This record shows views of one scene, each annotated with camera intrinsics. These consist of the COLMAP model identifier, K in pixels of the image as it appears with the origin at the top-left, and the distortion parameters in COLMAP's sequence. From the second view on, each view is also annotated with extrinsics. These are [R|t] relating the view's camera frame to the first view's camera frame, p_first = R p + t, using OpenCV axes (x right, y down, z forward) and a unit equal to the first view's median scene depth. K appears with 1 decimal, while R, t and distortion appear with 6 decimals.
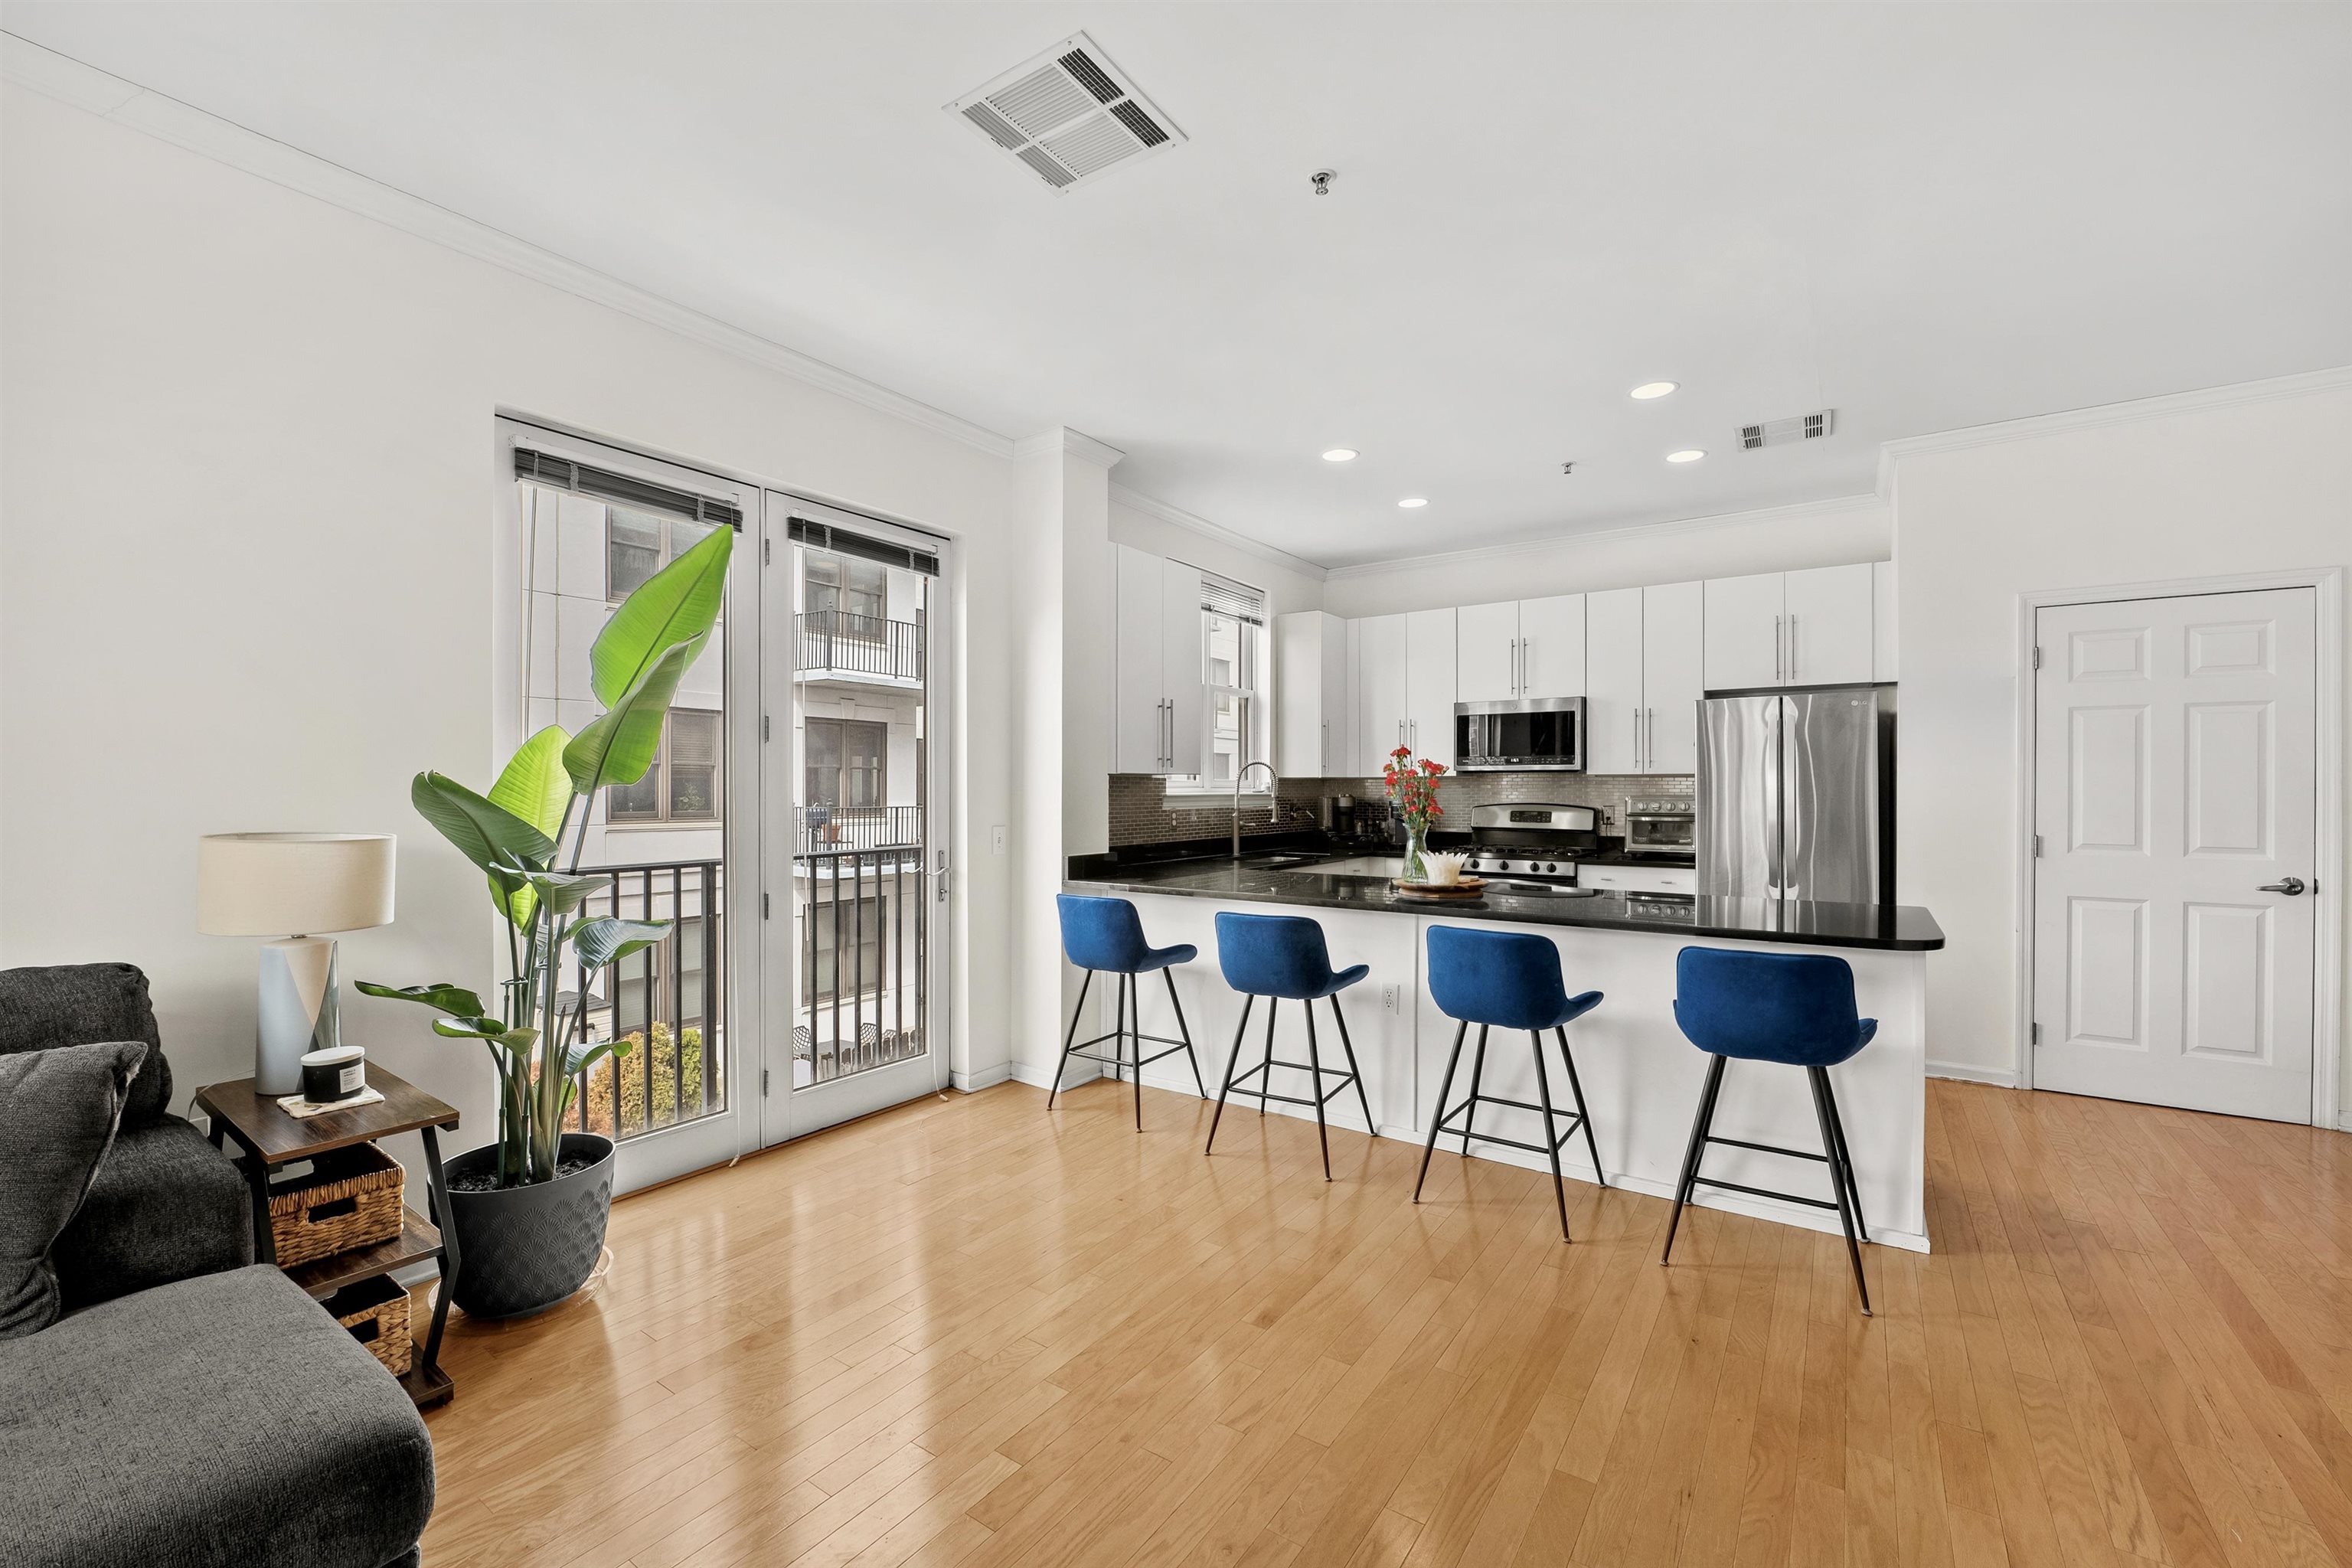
lens RADIAL K [[975.0, 0, 1174.4], [0, 975.0, 789.4], [0, 0, 1]] dist [-0.011290, -0.000285]
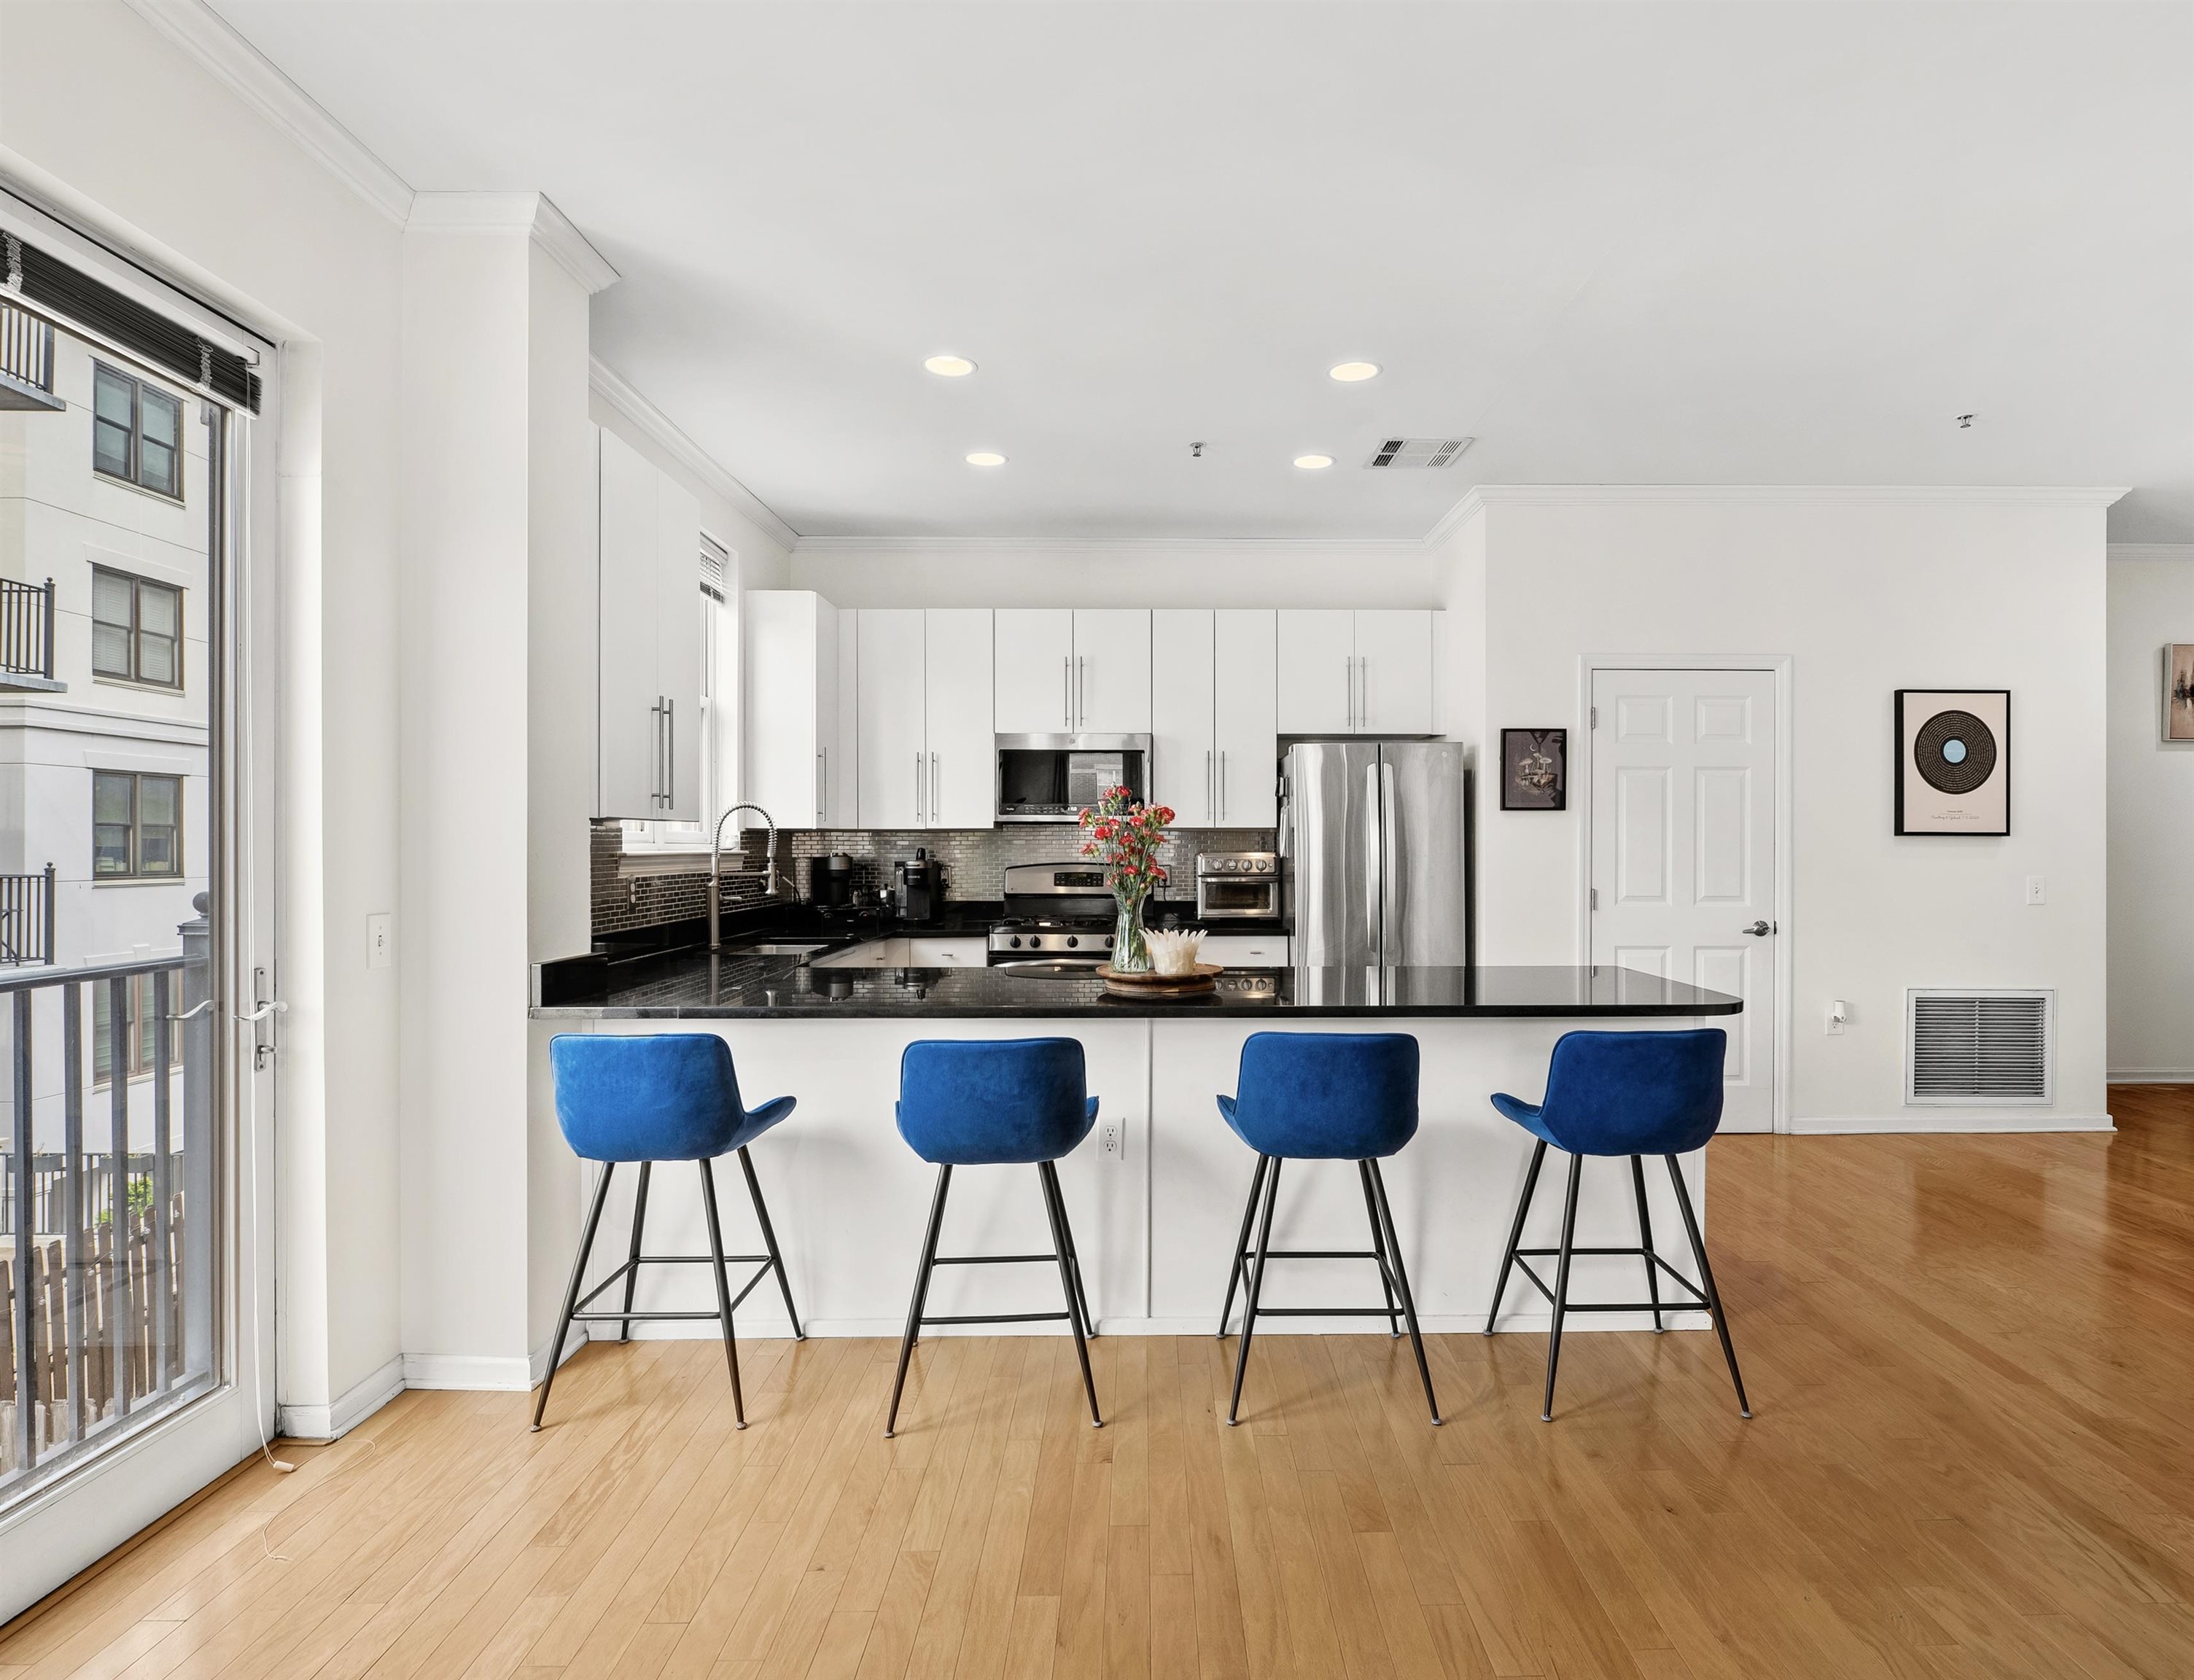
lens RADIAL K [[1184.5, 0, 1172.9], [0, 1184.5, 844.4], [0, 0, 1]] dist [-0.008245, -0.000630]
pose [[0.805548, 0.000598, 0.592530, -0.217950], [0.000956, 0.999997, -0.002309, 0.002044], [-0.592530, 0.002427, 0.805545, 0.239460]]
